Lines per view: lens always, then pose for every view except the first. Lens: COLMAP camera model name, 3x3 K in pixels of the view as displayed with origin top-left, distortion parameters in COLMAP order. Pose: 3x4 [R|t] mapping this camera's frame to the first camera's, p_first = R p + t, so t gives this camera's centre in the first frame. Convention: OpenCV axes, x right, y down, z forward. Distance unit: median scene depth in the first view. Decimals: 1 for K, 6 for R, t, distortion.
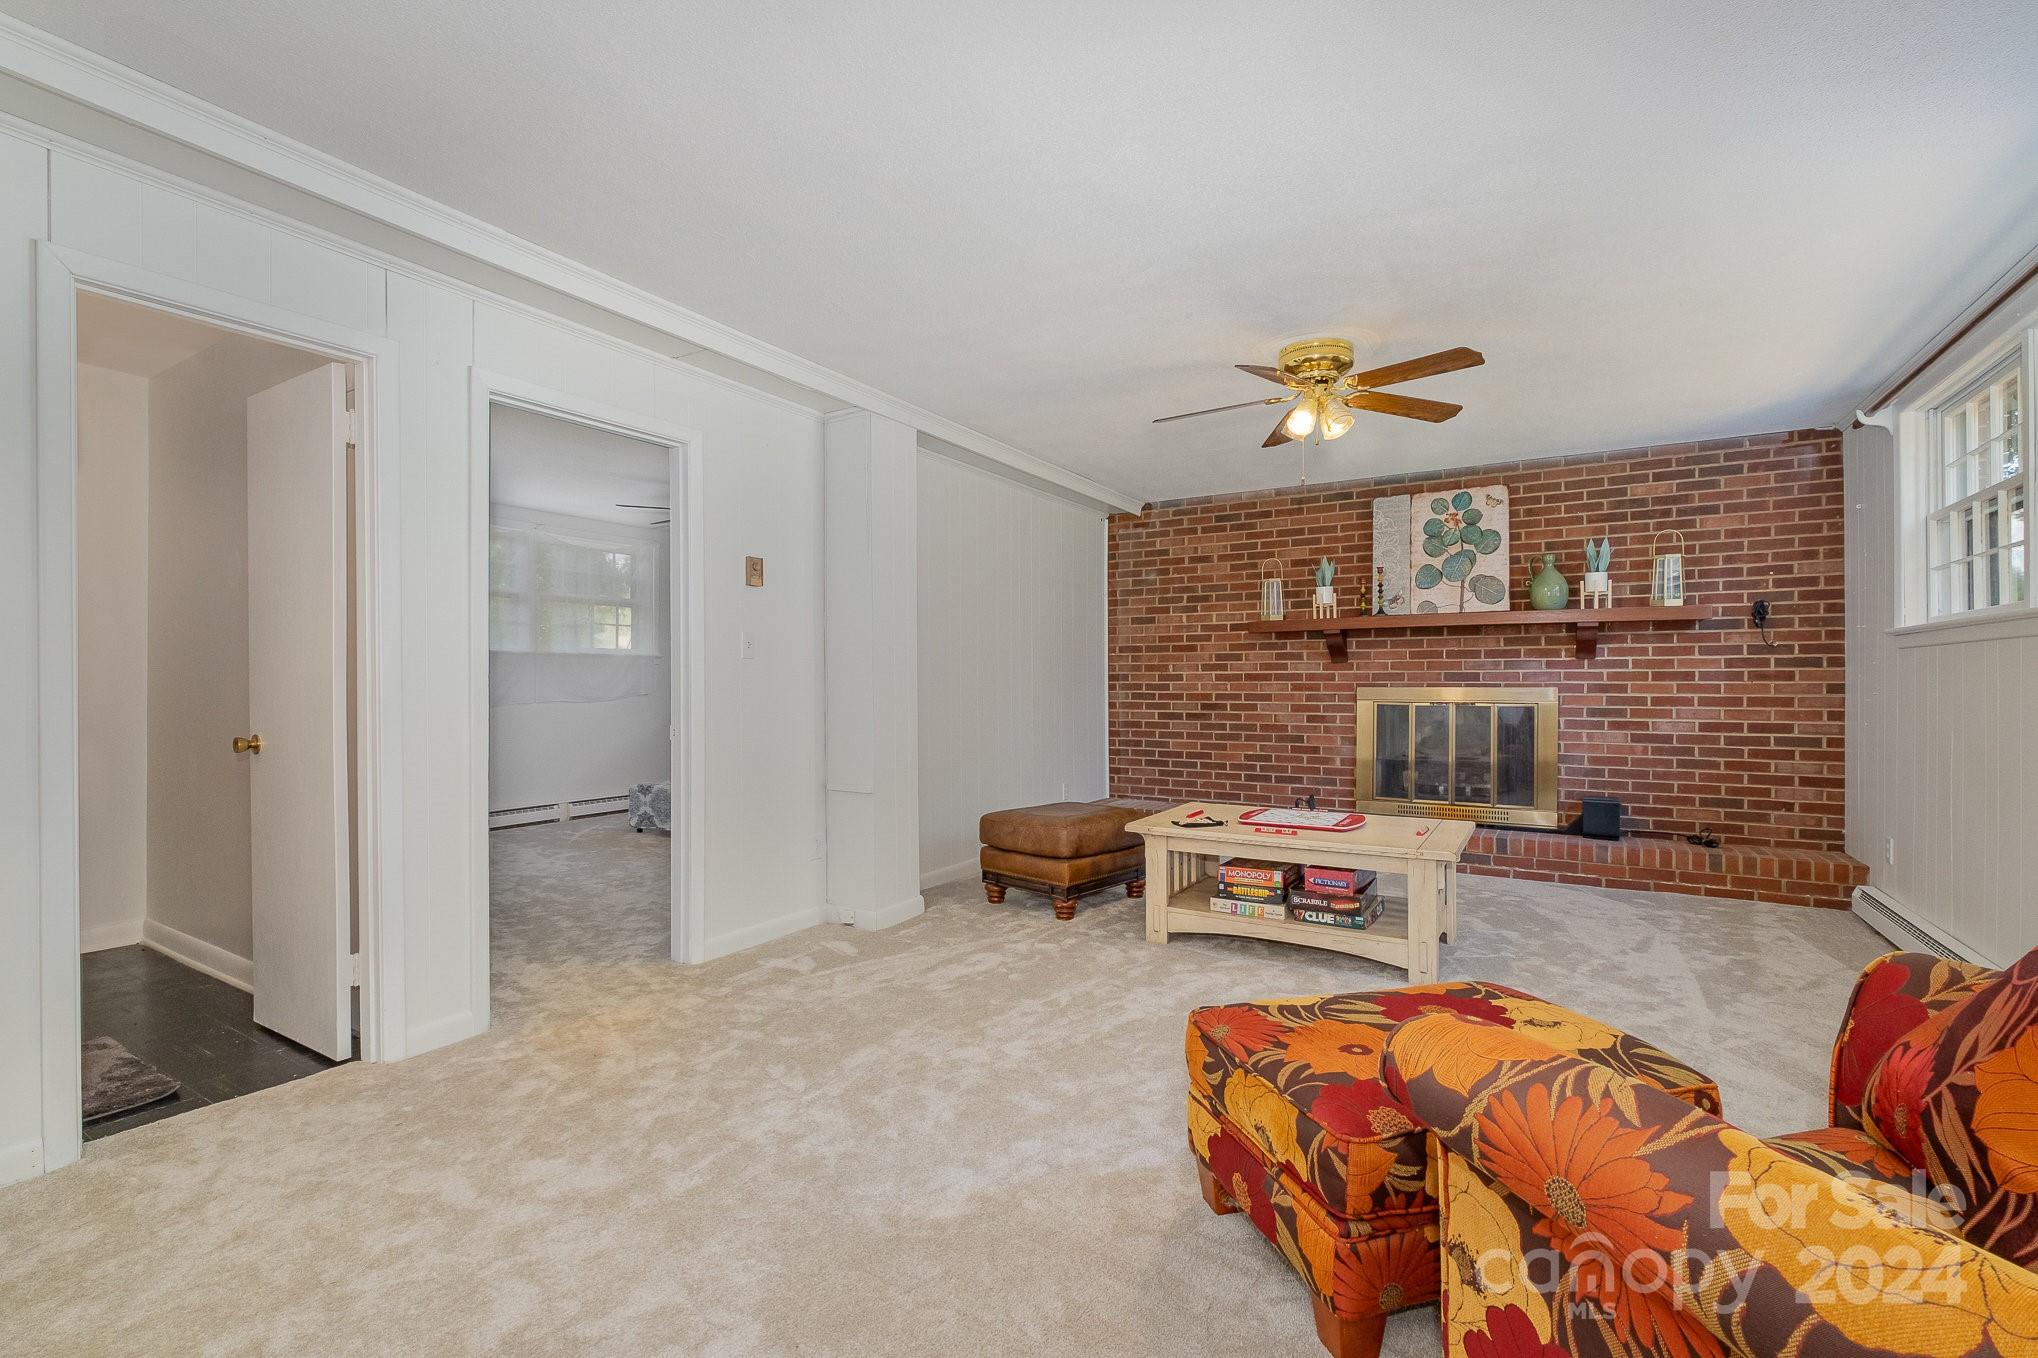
lens RADIAL K [[908.3, 0, 1019.0], [0, 908.3, 679.0], [0, 0, 1]] dist [-0.005272, -0.000482]
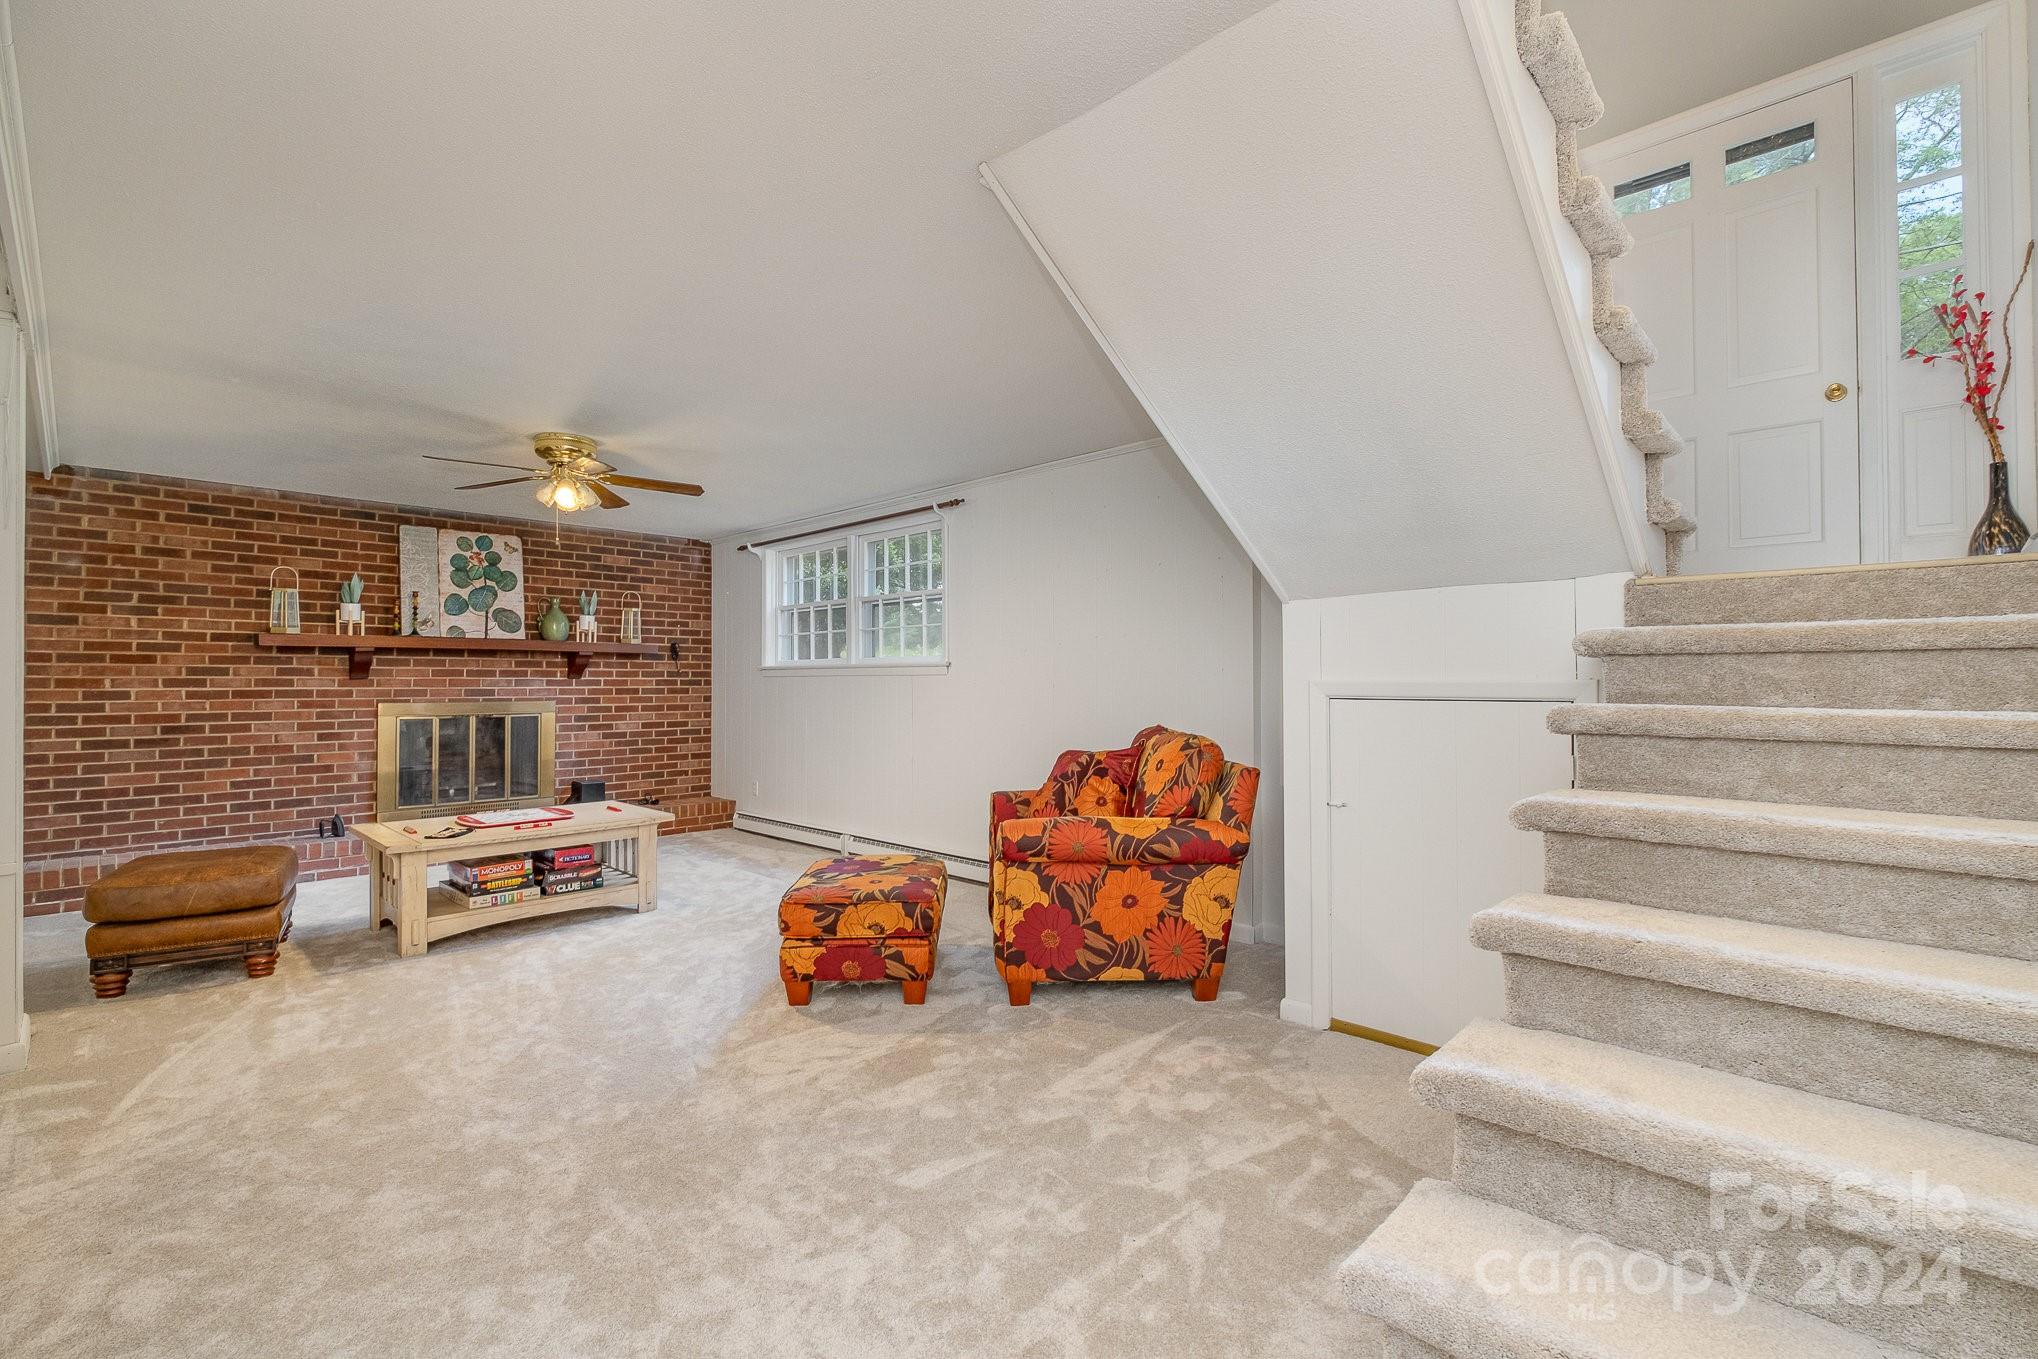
lens RADIAL K [[950.4, 0, 997.9], [0, 950.4, 674.9], [0, 0, 1]] dist [-0.002030, -0.000547]
pose [[0.208434, 0.007643, 0.978007, -0.583325], [-0.000381, 0.999970, -0.007734, -0.016483], [-0.978036, 0.001239, 0.208431, 0.094346]]
